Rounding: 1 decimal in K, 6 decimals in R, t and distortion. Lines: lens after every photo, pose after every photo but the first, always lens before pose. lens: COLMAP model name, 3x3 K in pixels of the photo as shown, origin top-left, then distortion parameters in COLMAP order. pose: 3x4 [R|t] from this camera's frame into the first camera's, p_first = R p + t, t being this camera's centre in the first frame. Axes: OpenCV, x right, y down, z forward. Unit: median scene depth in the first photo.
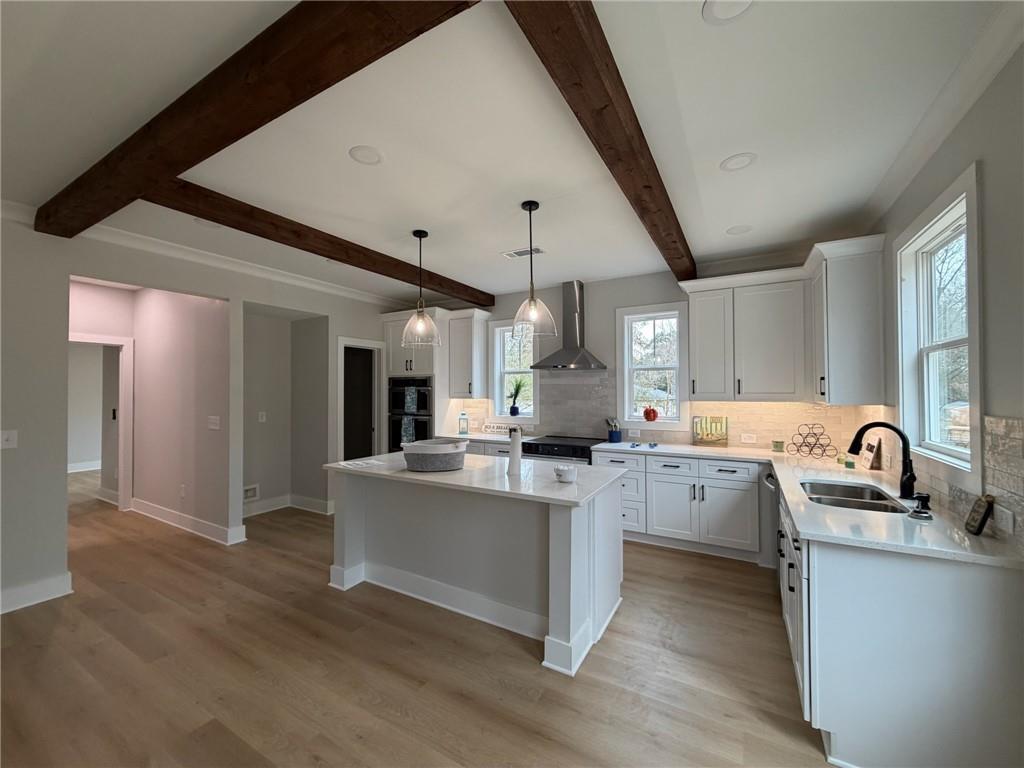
lens RADIAL K [[408.8, 0, 512.0], [0, 408.8, 384.0], [0, 0, 1]] dist [-0.000559, -0.000292]
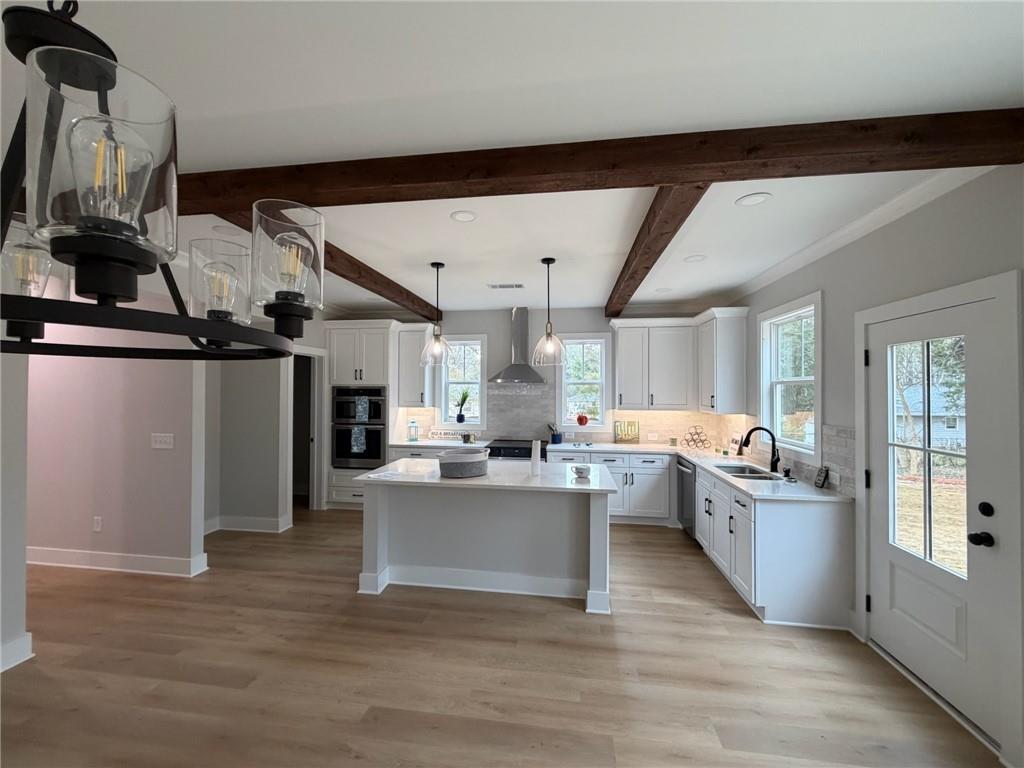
lens RADIAL K [[409.4, 0, 512.0], [0, 409.4, 384.0], [0, 0, 1]] dist [0.000029, 0.000065]
pose [[0.927524, 0.012024, 0.373569, -0.371038], [-0.013784, 0.999903, 0.002042, -0.039915], [-0.373508, -0.007044, 0.927600, -0.092596]]
